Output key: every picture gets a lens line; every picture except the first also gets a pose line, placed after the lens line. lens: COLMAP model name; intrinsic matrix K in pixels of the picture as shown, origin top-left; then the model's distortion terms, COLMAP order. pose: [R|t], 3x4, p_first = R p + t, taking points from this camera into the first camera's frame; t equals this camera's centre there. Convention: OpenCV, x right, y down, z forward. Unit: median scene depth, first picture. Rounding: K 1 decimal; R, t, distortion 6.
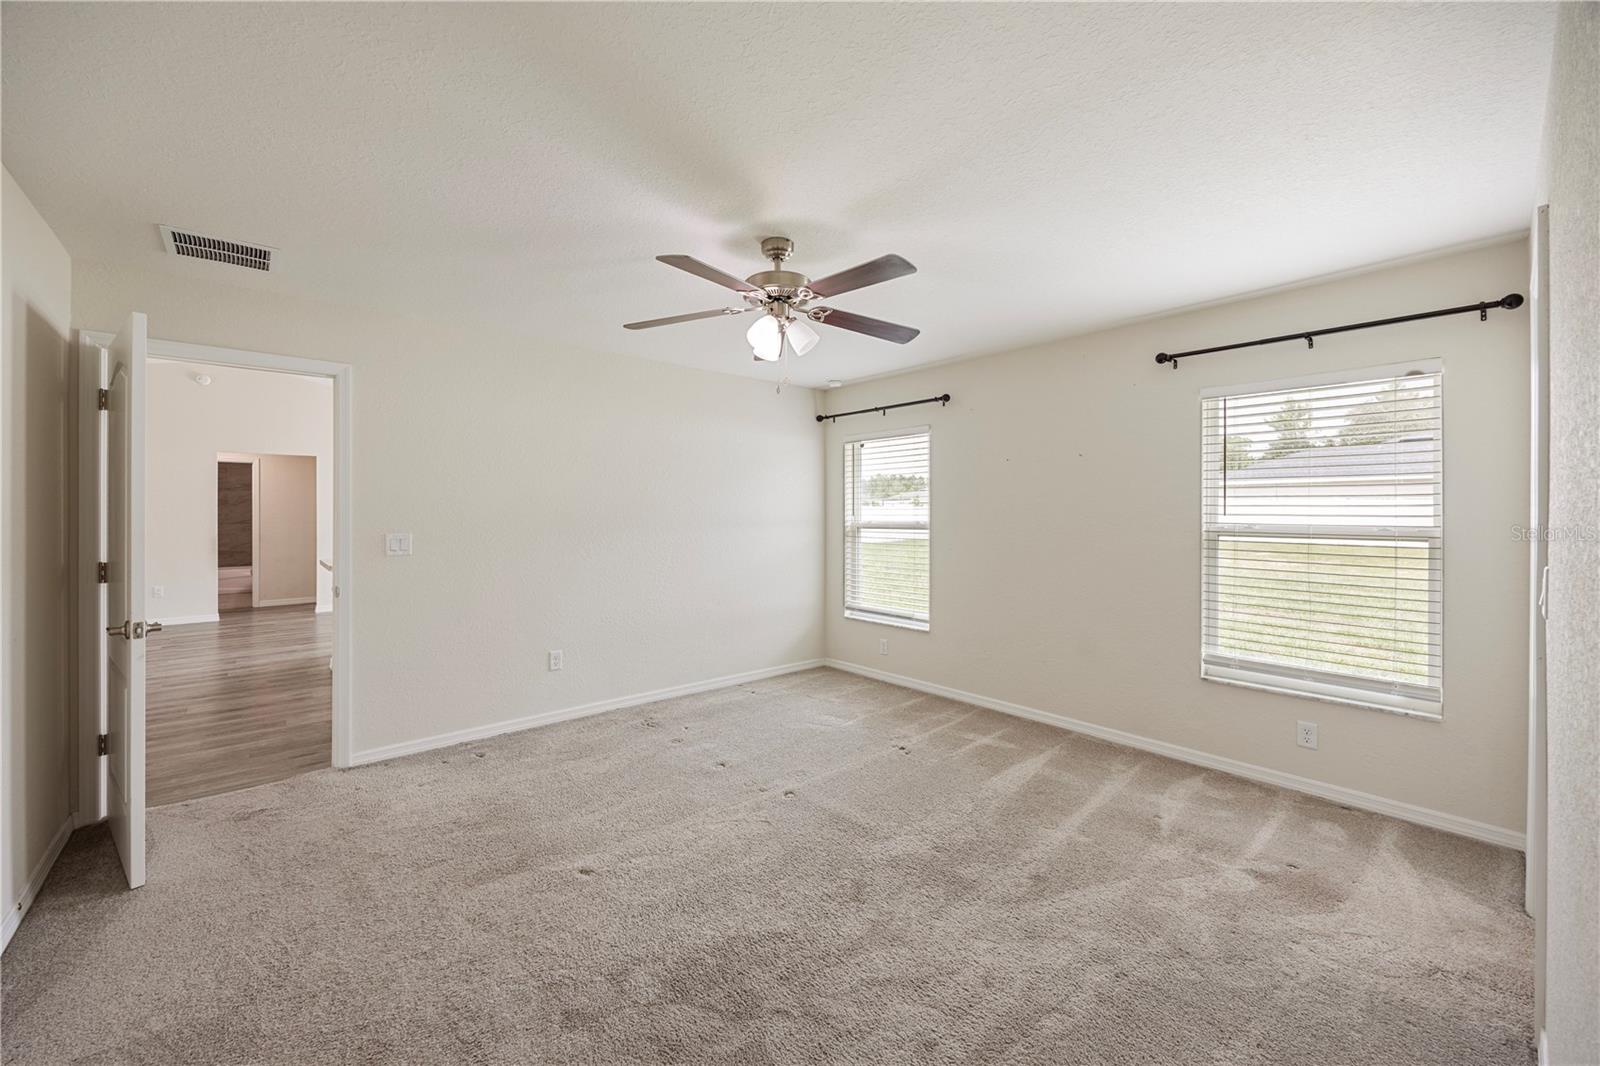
lens RADIAL K [[617.7, 0, 783.6], [0, 617.7, 524.1], [0, 0, 1]] dist [0.000483, 0.000220]
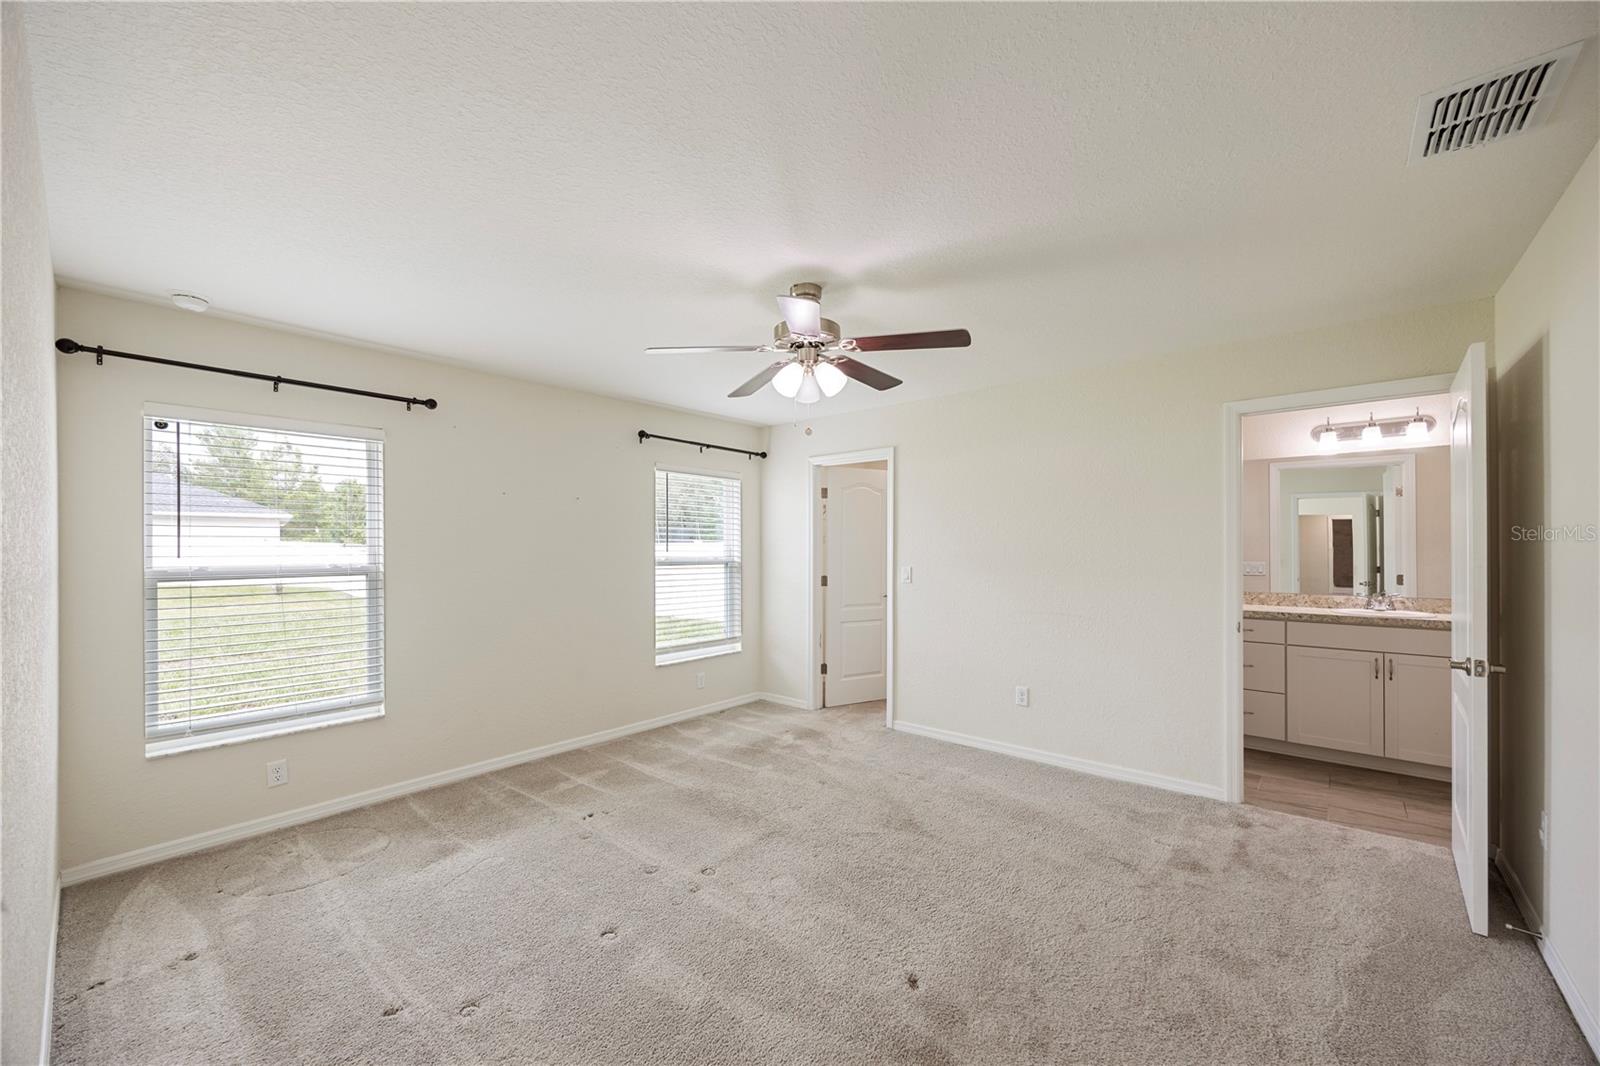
lens RADIAL K [[617.7, 0, 788.5], [0, 617.7, 539.2], [0, 0, 1]] dist [0.000483, 0.000220]
pose [[-0.142222, 0.018081, 0.989670, -0.717711], [0.025731, 0.999563, -0.014564, -0.010896], [-0.989500, 0.023394, -0.142625, 0.826660]]
